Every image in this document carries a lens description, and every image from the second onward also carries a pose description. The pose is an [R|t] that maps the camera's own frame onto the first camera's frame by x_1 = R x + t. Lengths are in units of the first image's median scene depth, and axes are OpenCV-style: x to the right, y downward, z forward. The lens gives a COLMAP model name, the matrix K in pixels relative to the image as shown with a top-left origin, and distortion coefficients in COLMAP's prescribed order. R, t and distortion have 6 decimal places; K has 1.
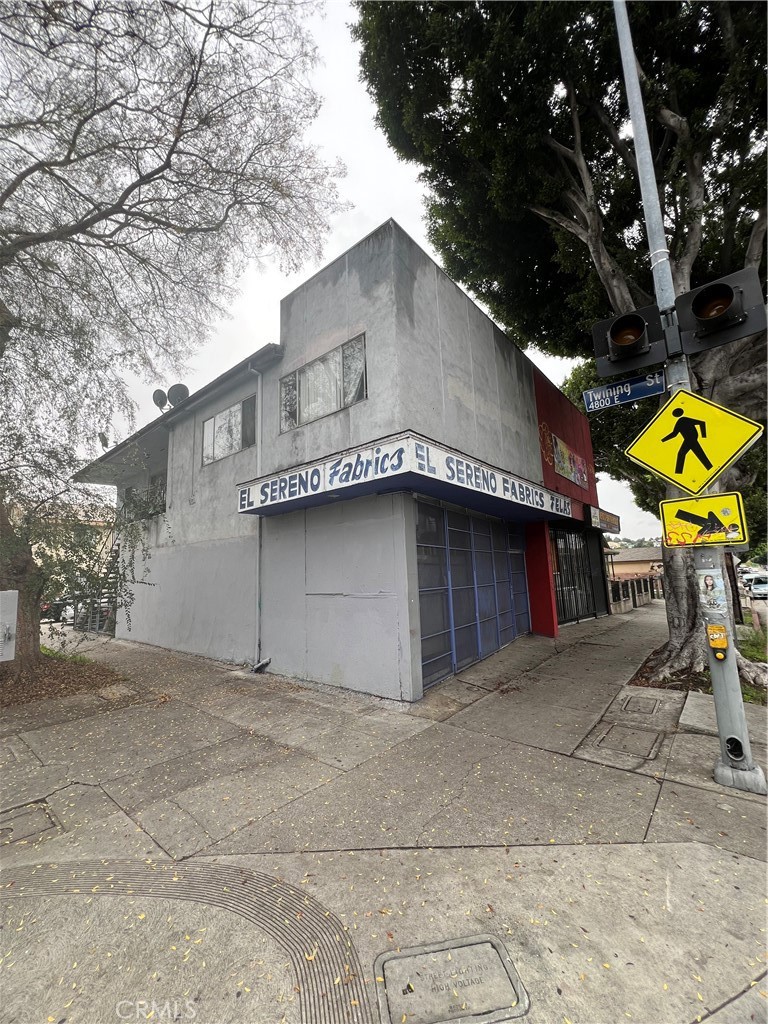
lens RADIAL K [[408.2, 0, 387.0], [0, 408.2, 511.4], [0, 0, 1]] dist [0.003481, 0.000096]
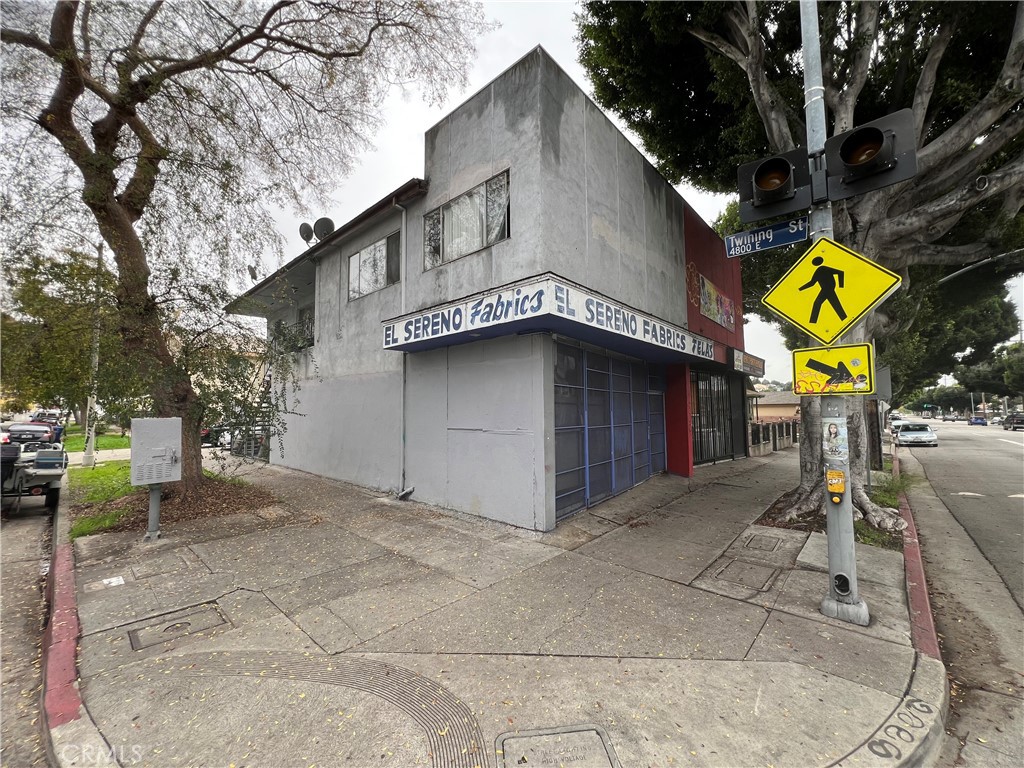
lens RADIAL K [[408.2, 0, 517.4], [0, 408.2, 383.5], [0, 0, 1]] dist [0.003481, 0.000096]
pose [[0.999092, 0.026114, -0.033651, 0.013549], [-0.023065, 0.995855, 0.087987, -0.009778], [0.035810, -0.087131, 0.995553, -0.026443]]
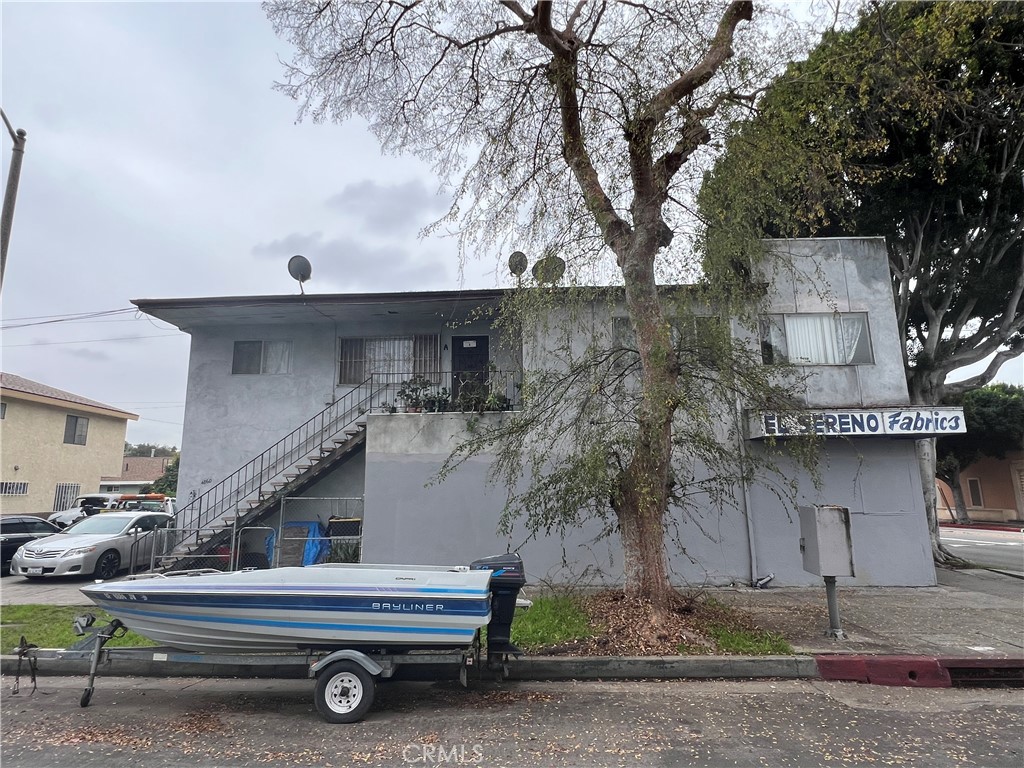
lens RADIAL K [[545.1, 0, 510.7], [0, 545.1, 388.4], [0, 0, 1]] dist [0.000238, -0.000024]
pose [[0.793223, 0.146762, 0.590981, -2.108664], [-0.116967, 0.989171, -0.088652, 0.100629], [-0.597592, 0.001196, 0.801800, 0.298155]]
